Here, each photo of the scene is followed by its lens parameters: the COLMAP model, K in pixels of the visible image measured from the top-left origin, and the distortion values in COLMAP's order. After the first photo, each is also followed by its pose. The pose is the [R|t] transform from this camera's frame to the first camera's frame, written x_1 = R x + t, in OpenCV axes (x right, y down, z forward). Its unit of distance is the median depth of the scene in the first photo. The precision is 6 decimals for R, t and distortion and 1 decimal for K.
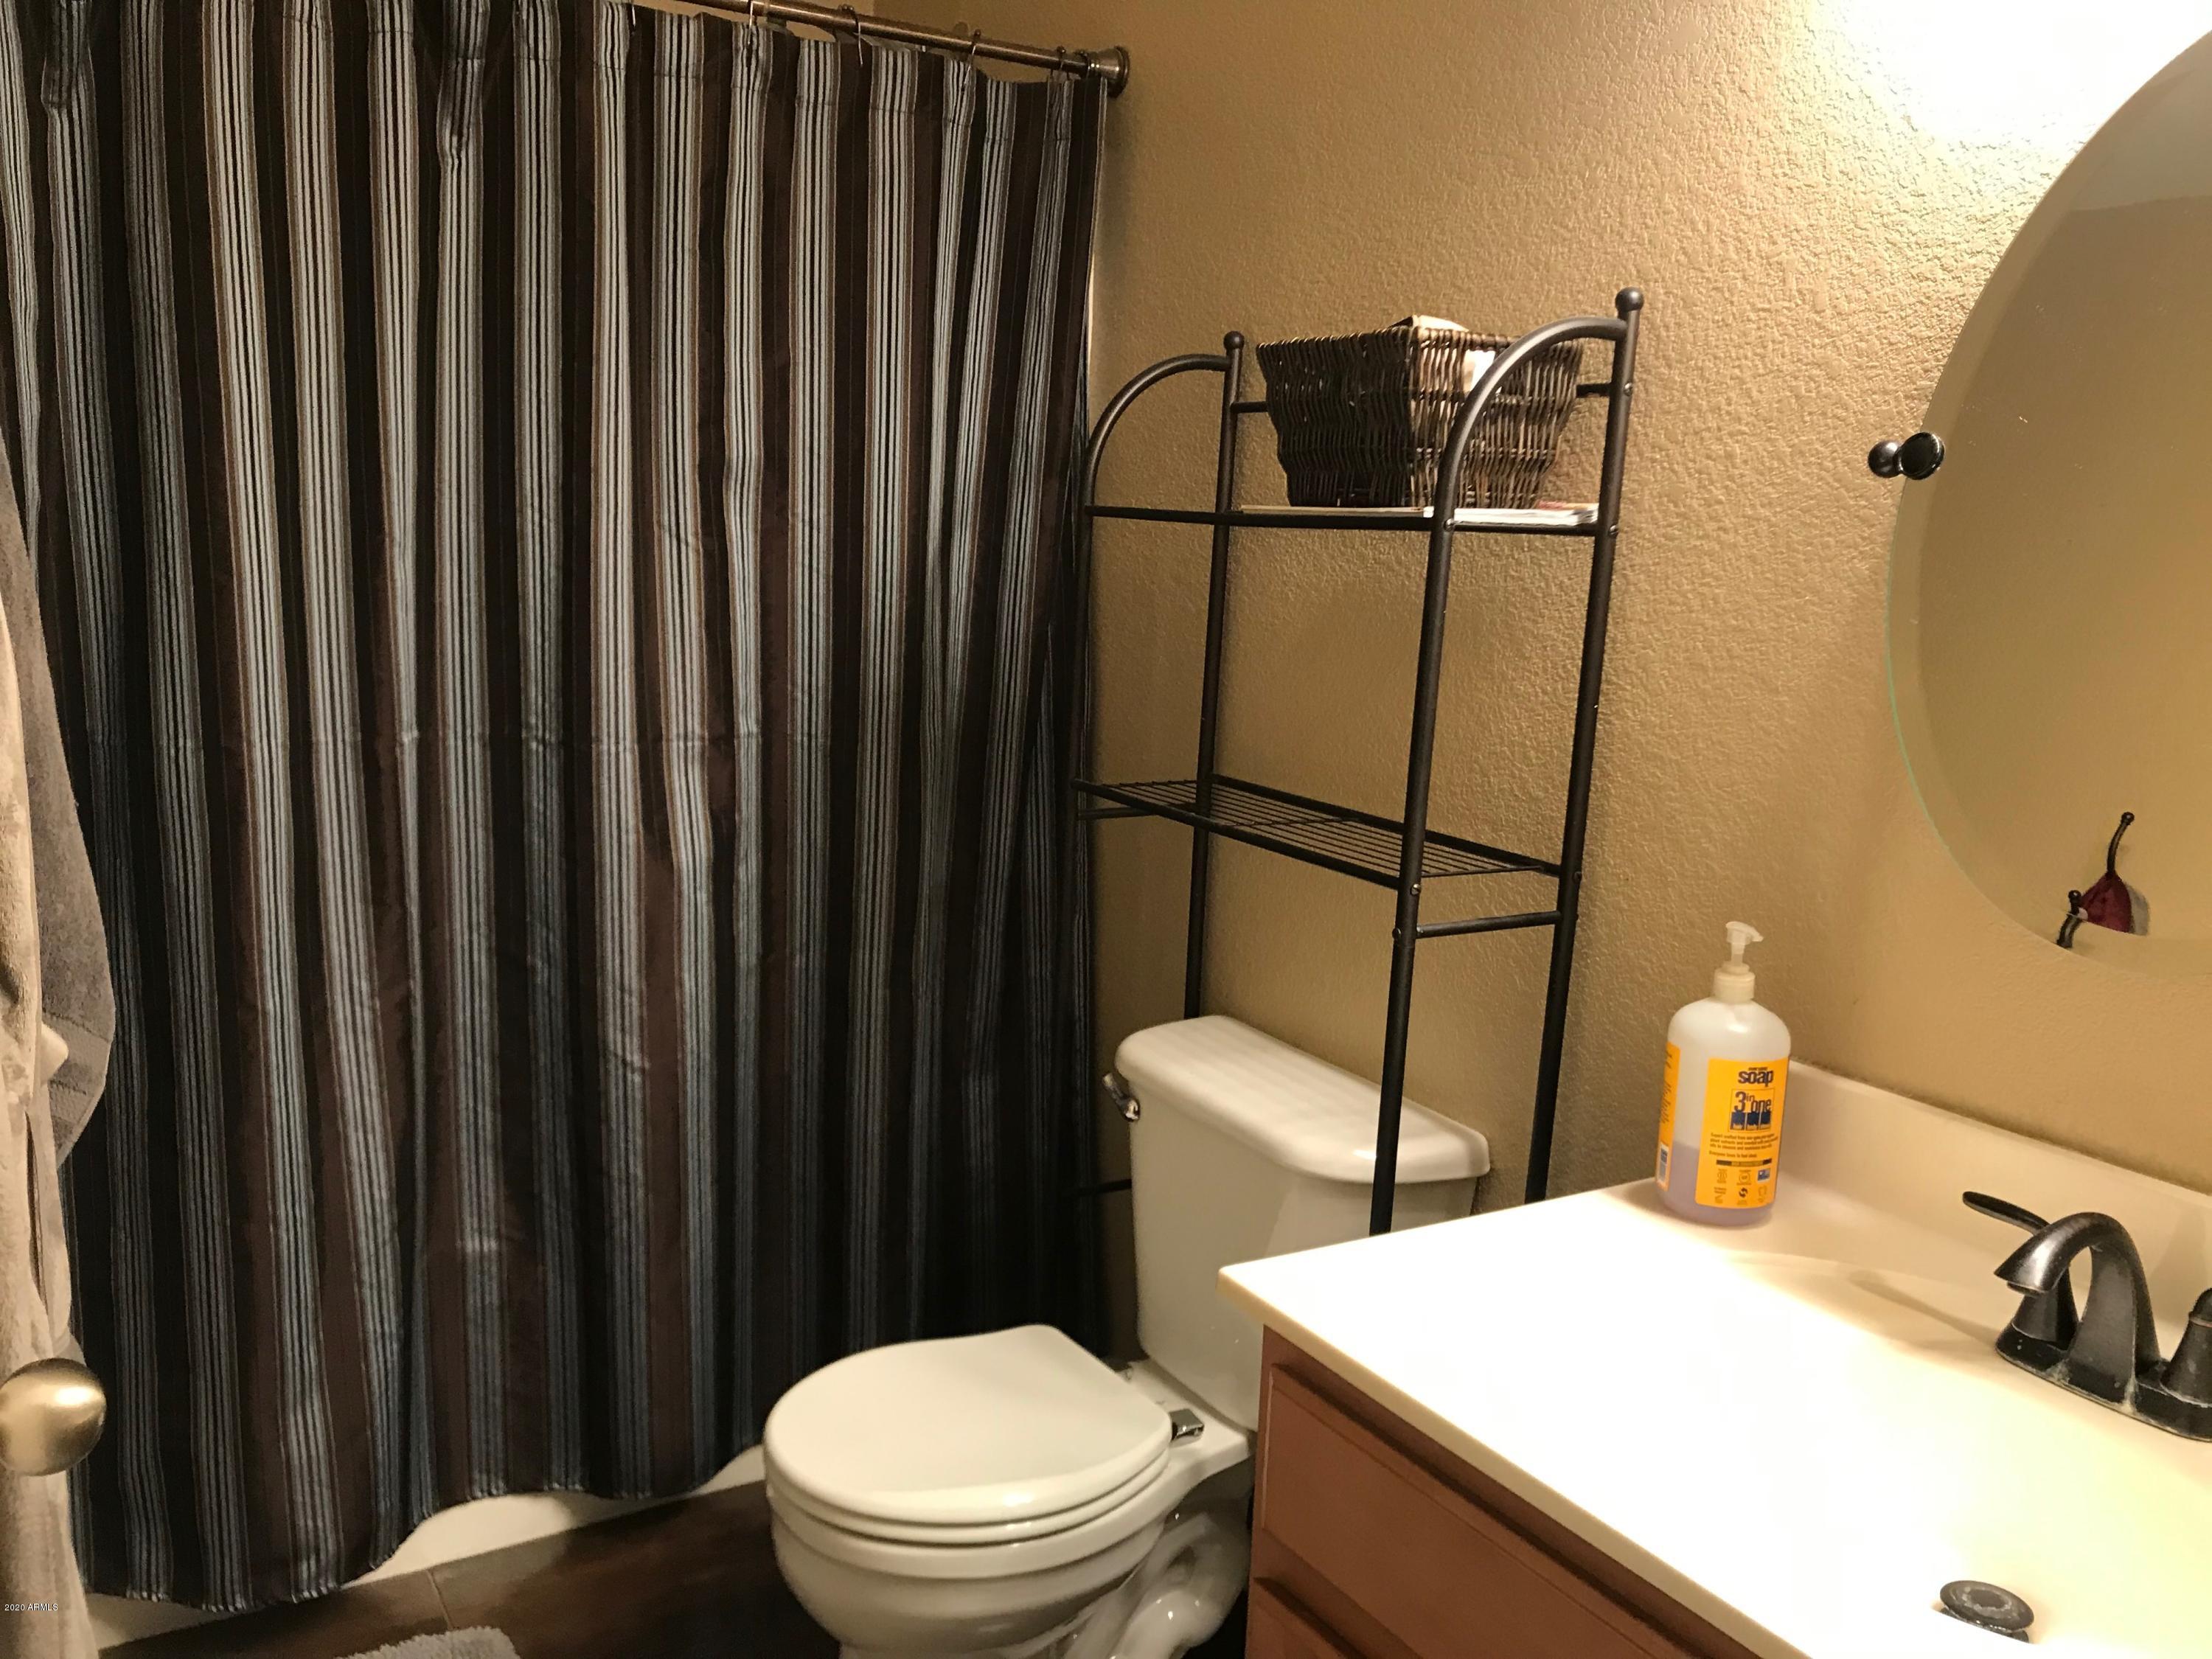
lens RADIAL K [[1800.9, 0, 1061.0], [0, 1800.9, 828.2], [0, 0, 1]] dist [0.042657, -0.065618]
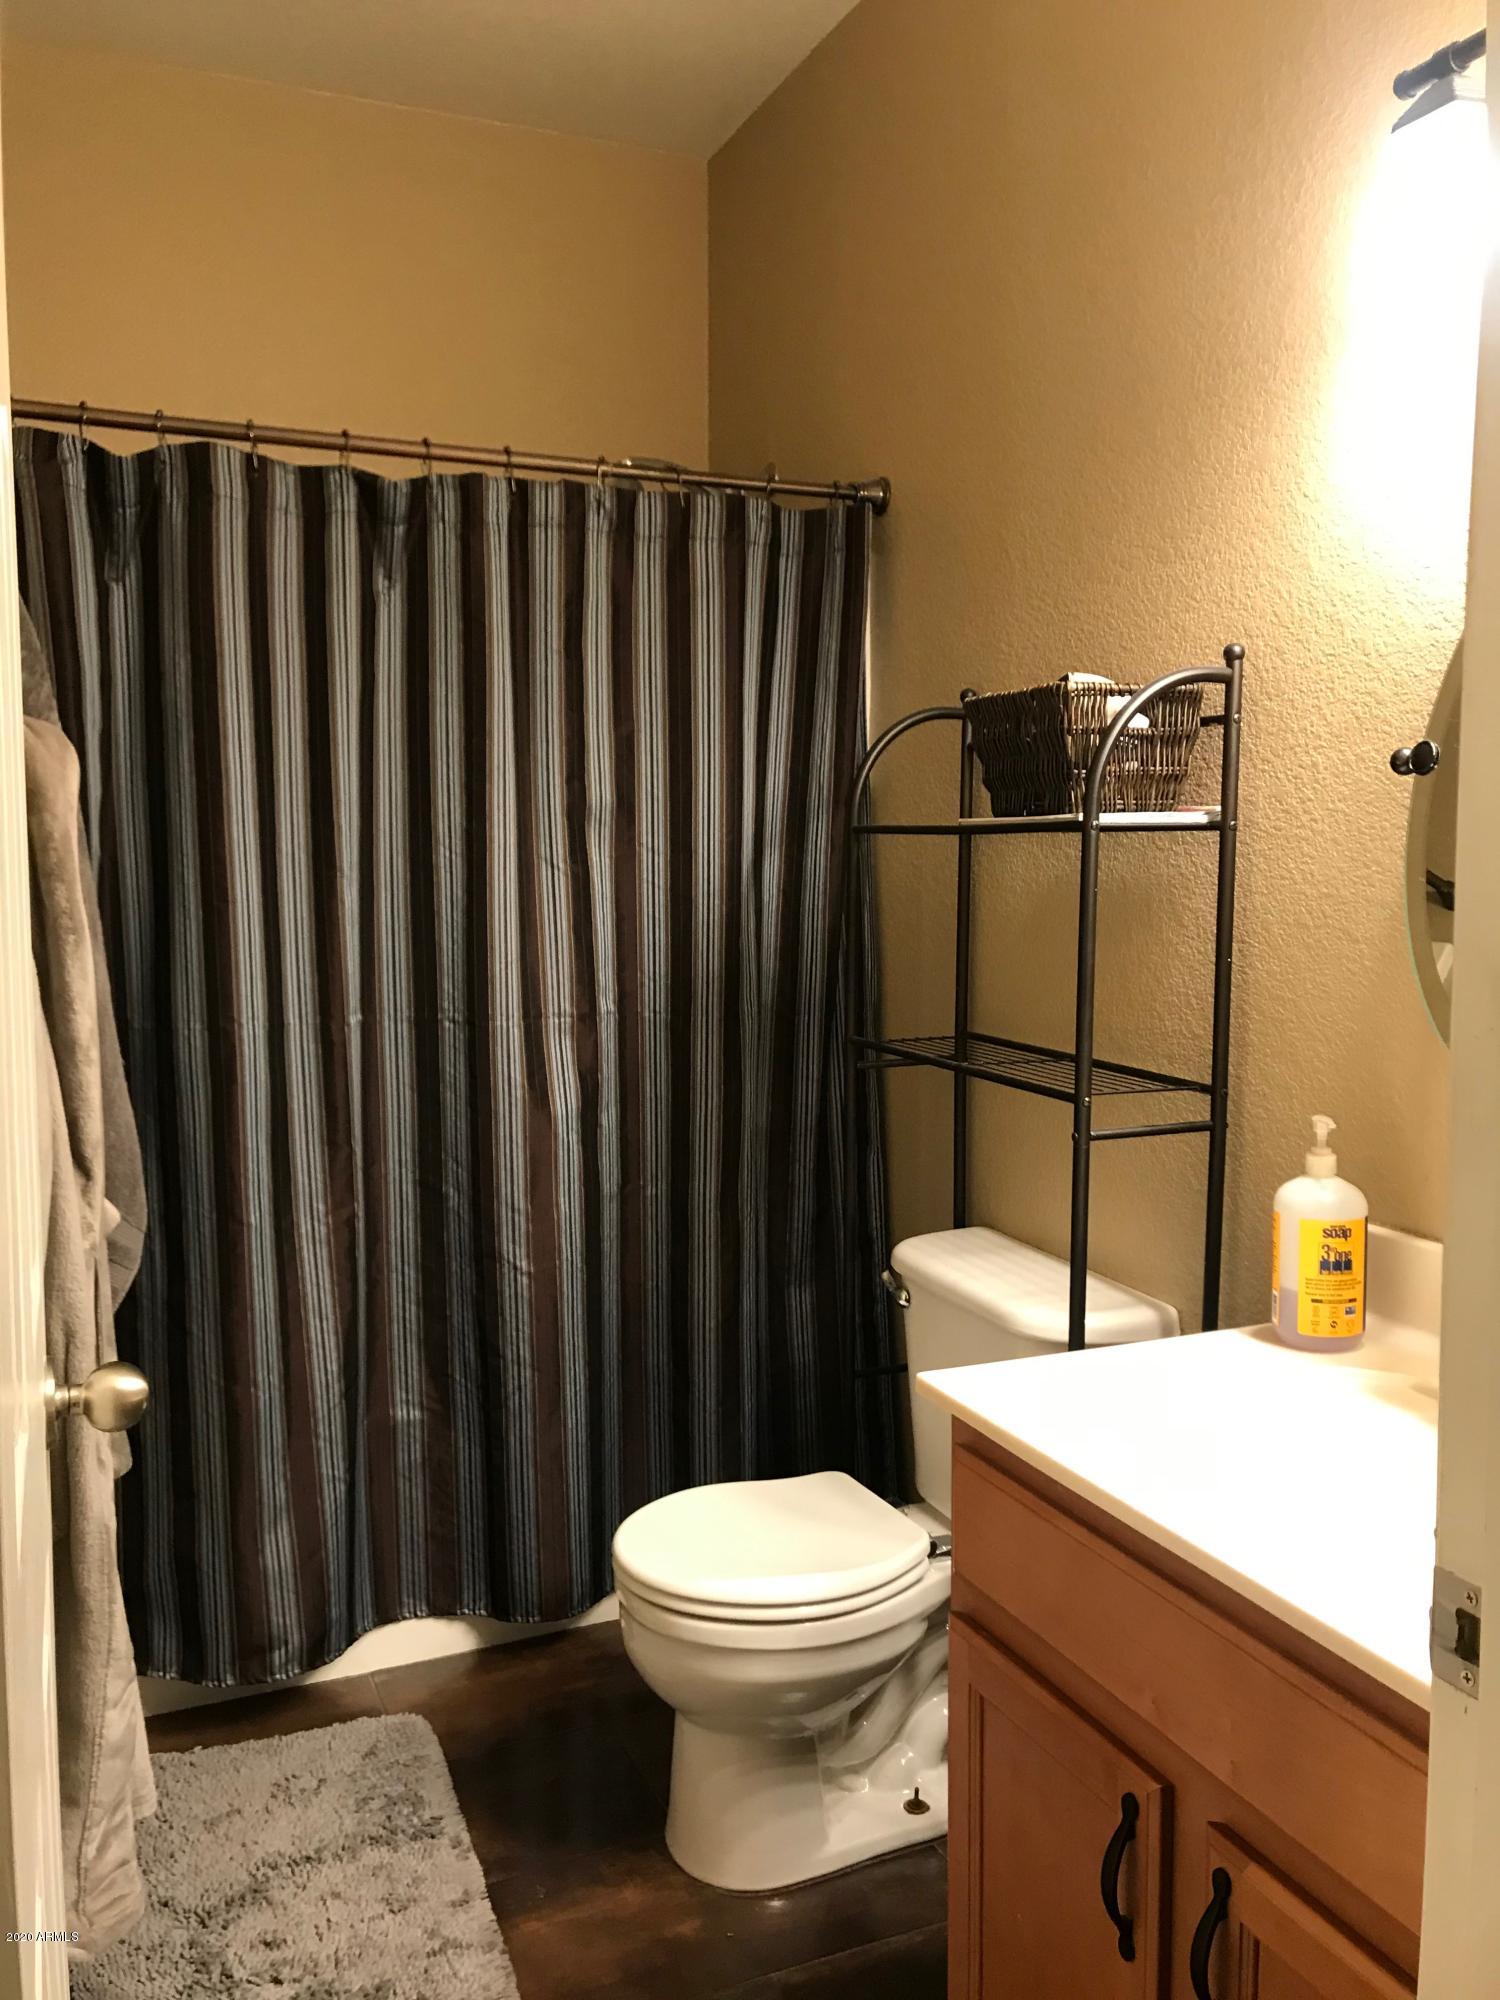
lens RADIAL K [[1714.9, 0, 750.0], [0, 1714.9, 1000.0], [0, 0, 1]] dist [0.148929, -0.487529]
pose [[0.990374, -0.029582, -0.135217, 0.102189], [0.017655, 0.995913, -0.088574, 0.053813], [0.137285, 0.085334, 0.986849, -0.221391]]
